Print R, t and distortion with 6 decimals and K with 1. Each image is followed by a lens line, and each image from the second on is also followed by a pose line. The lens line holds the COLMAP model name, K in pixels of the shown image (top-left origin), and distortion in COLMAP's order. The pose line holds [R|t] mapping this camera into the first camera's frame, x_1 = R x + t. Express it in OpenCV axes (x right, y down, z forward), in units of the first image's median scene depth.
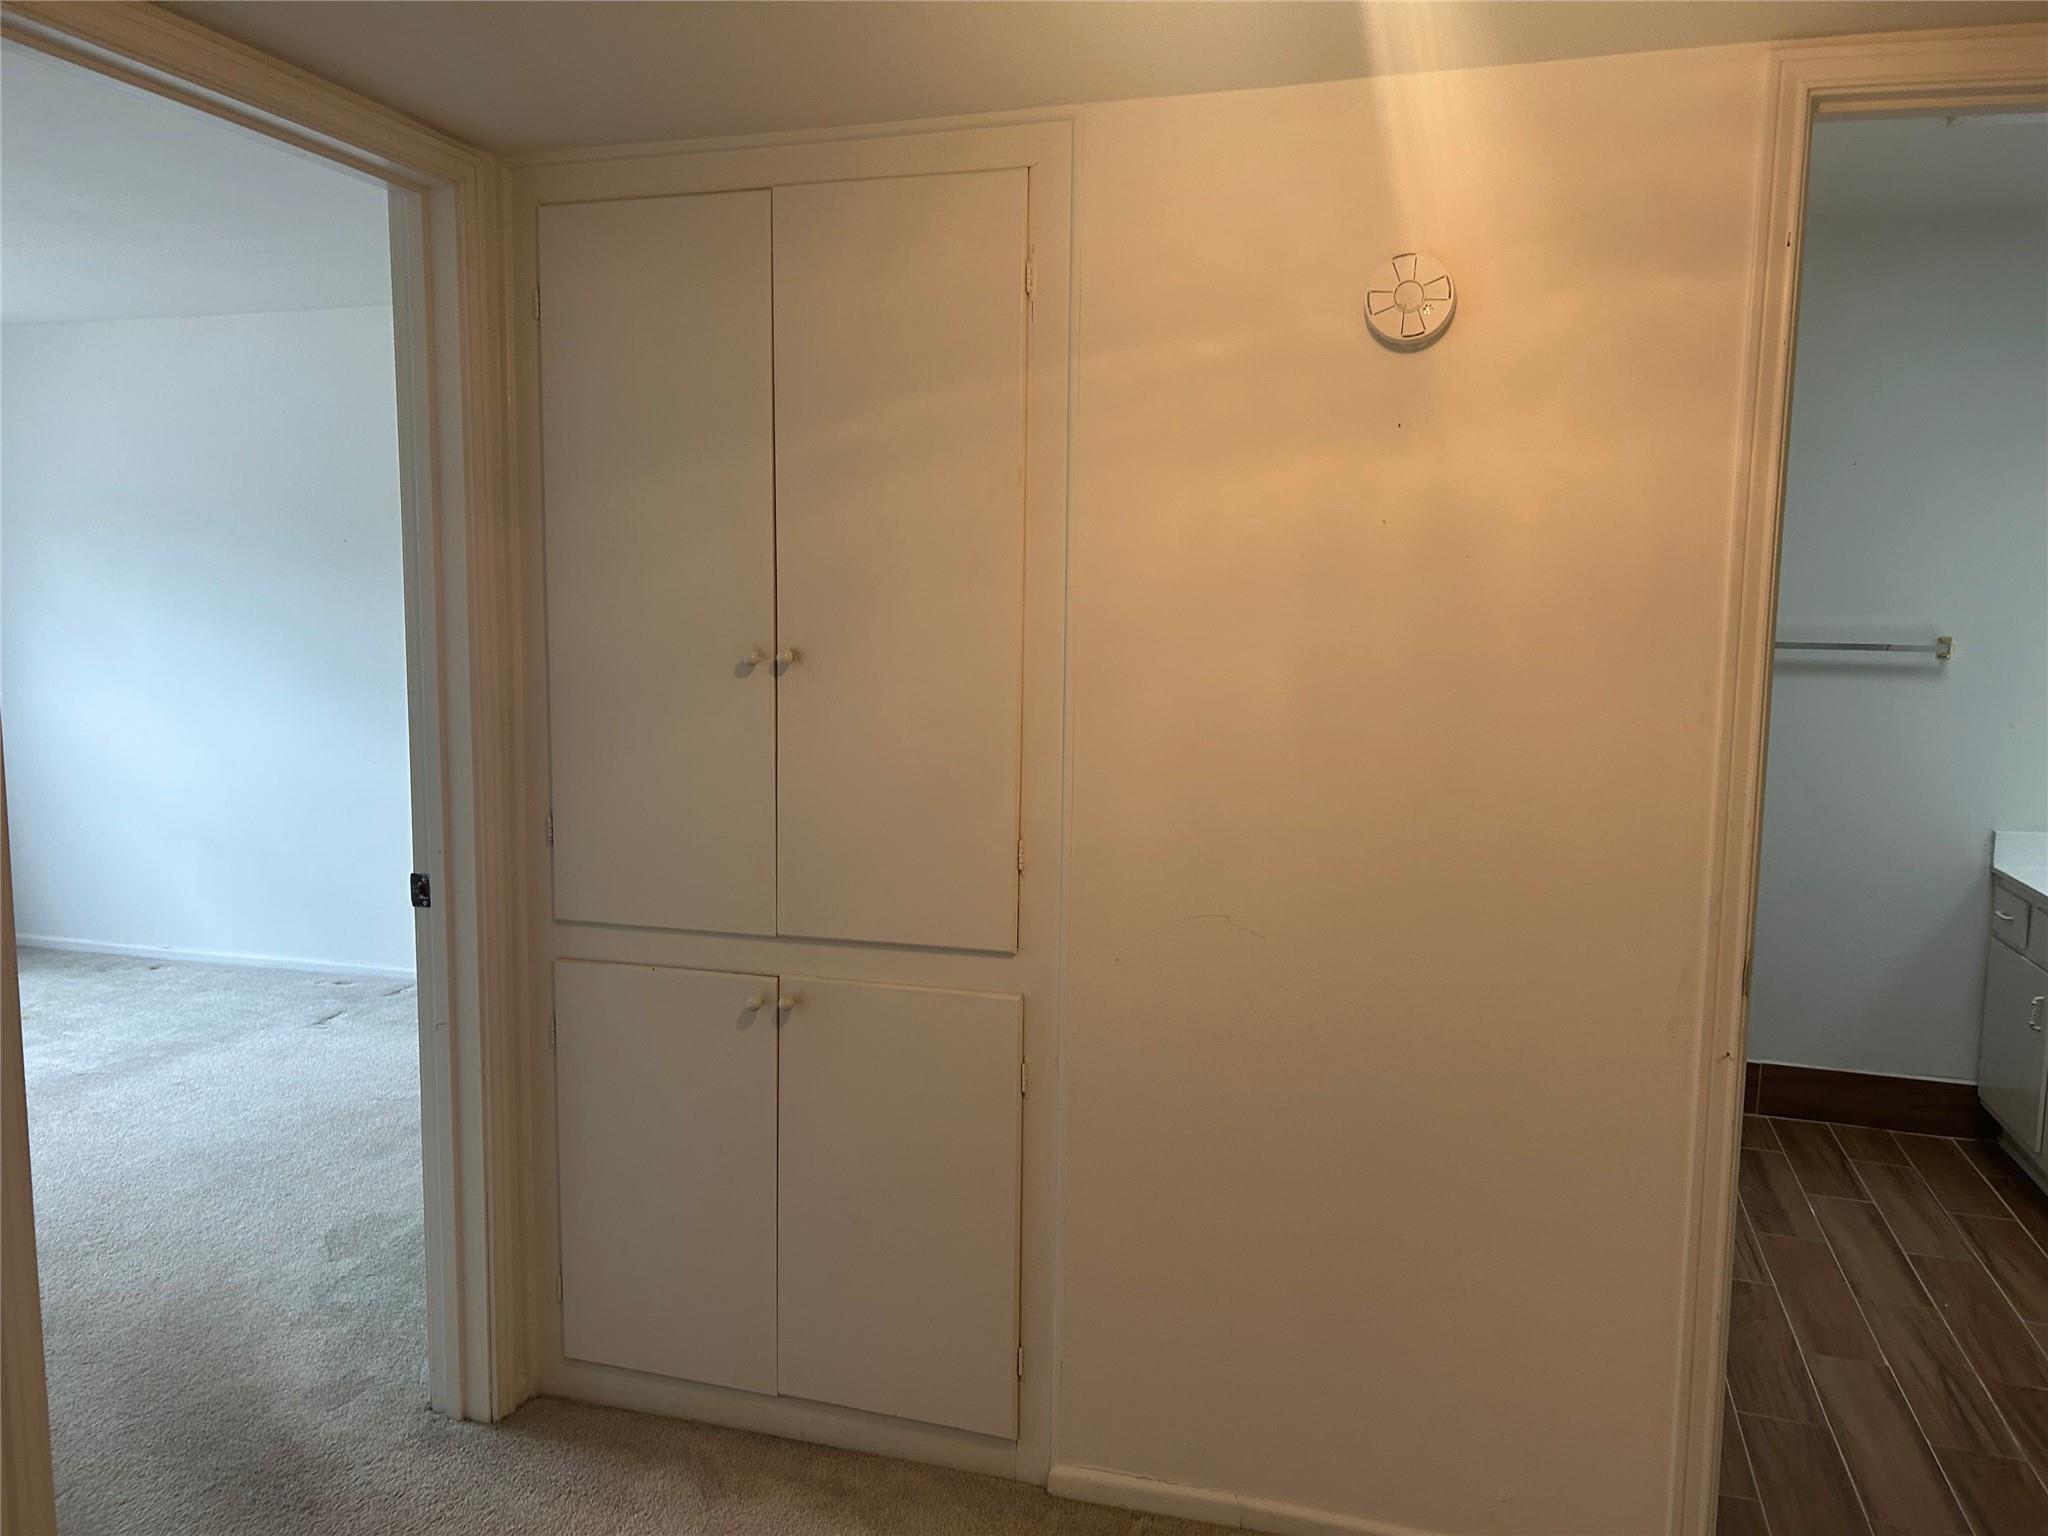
lens RADIAL K [[1540.2, 0, 1031.4], [0, 1540.2, 773.8], [0, 0, 1]] dist [0.079988, -0.109257]
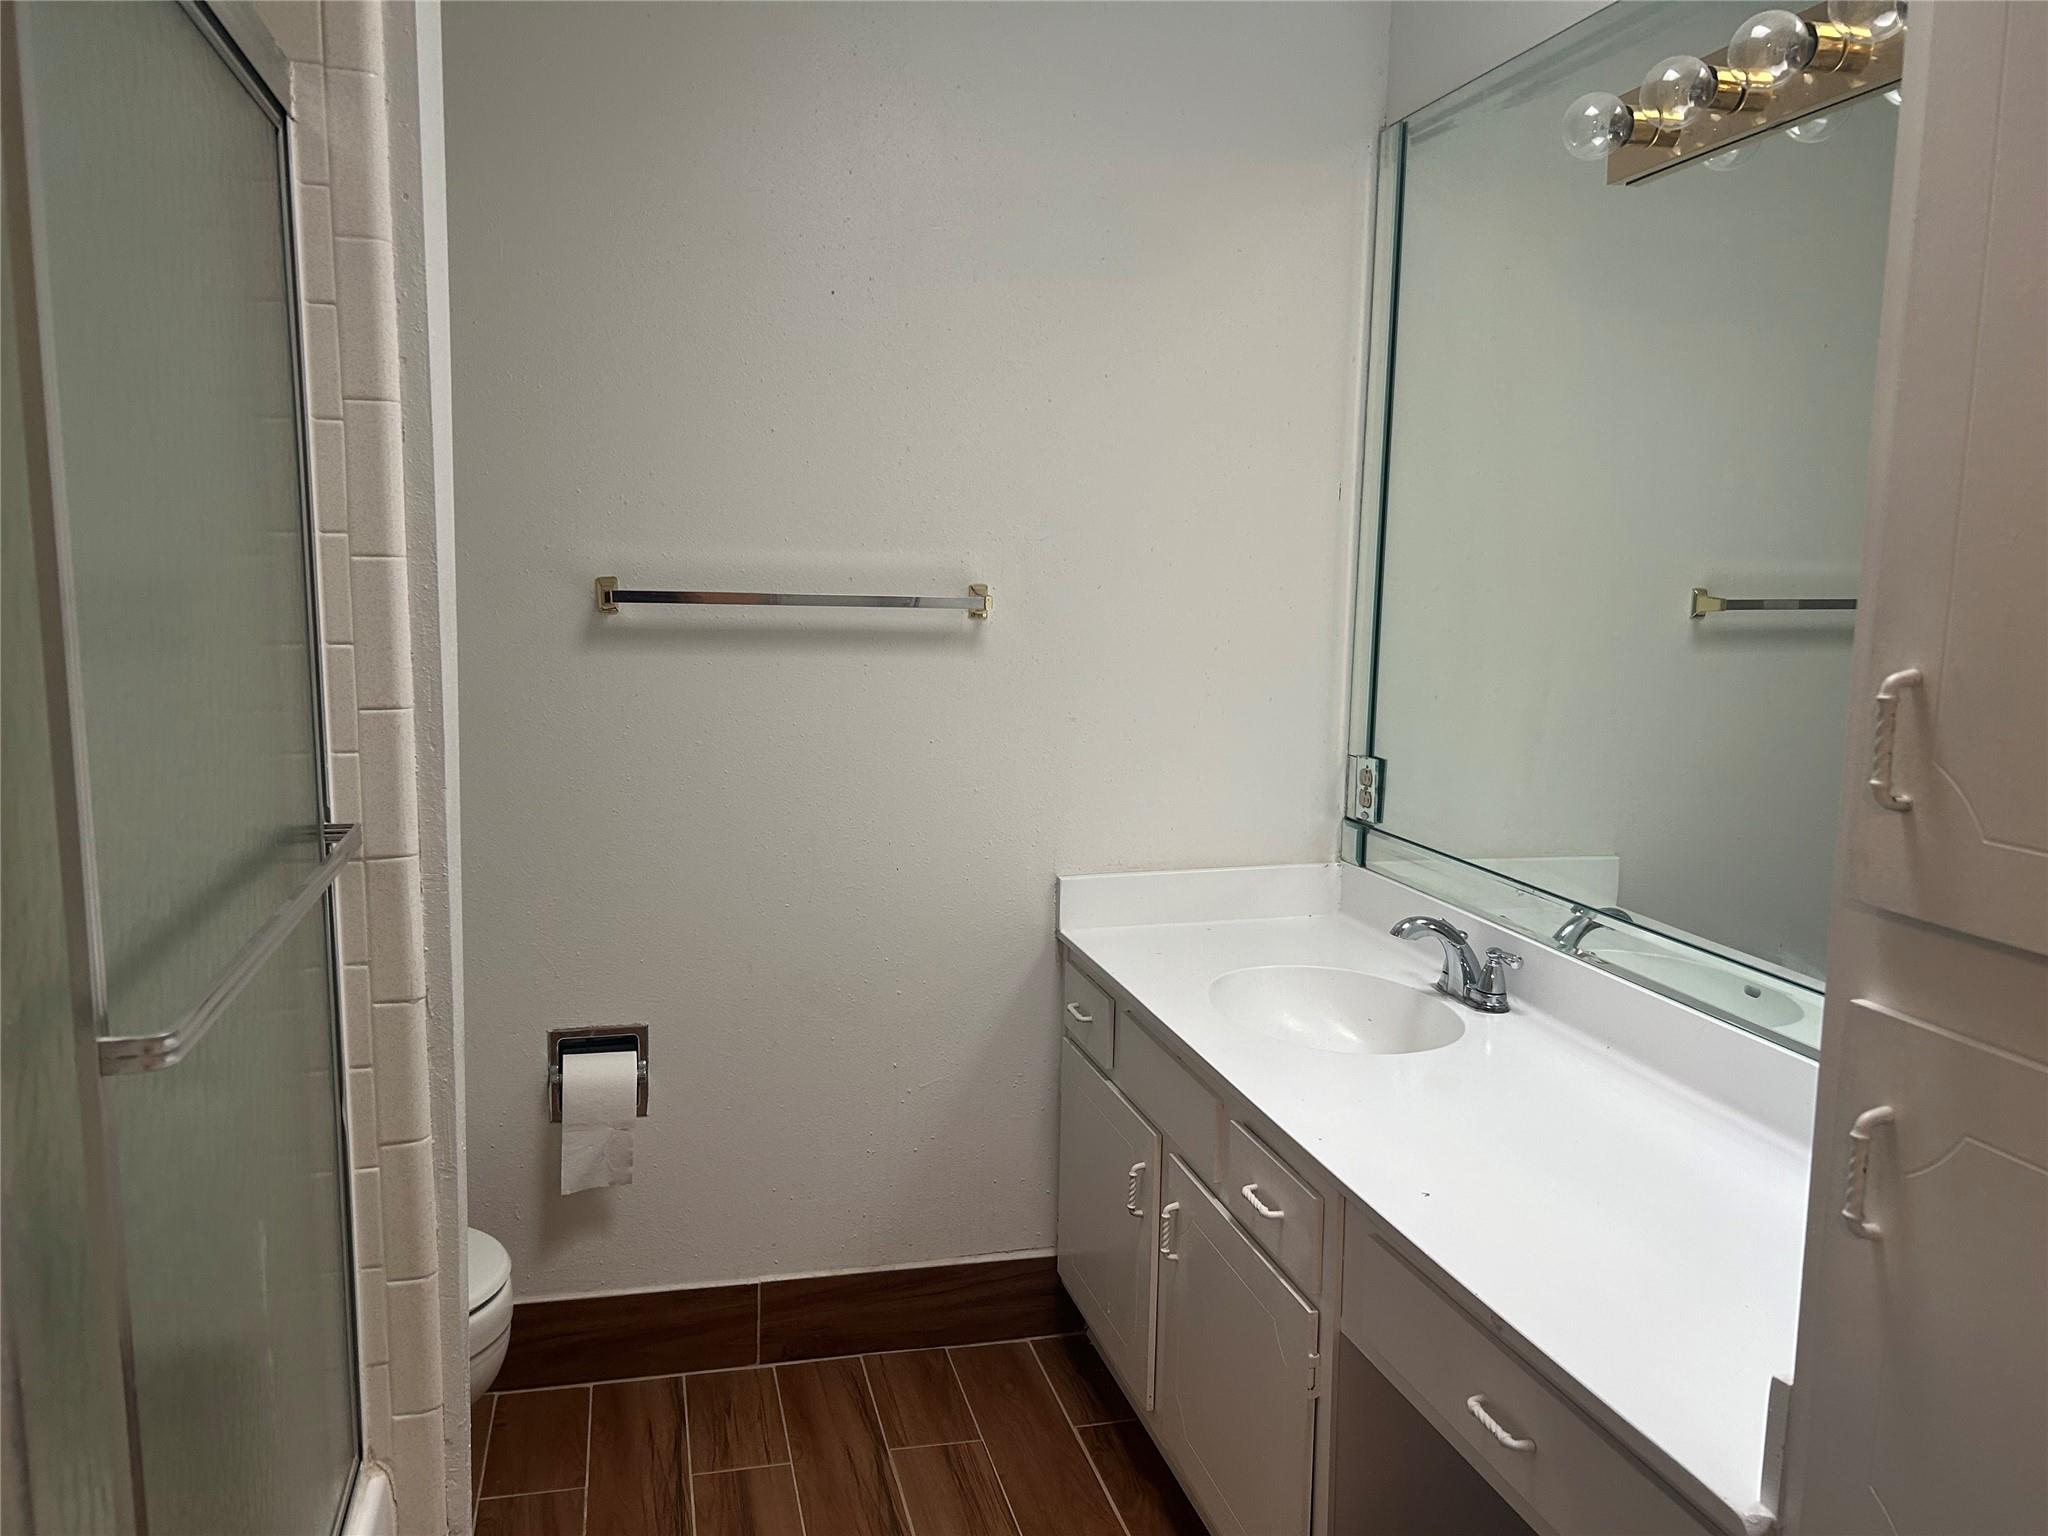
lens RADIAL K [[1540.2, 0, 1031.4], [0, 1540.2, 773.8], [0, 0, 1]] dist [0.079988, -0.109257]
pose [[0.850704, -0.066203, 0.521460, 0.267692], [0.051797, 0.997767, 0.042171, -0.035486], [-0.523087, -0.008865, 0.852233, 0.447952]]
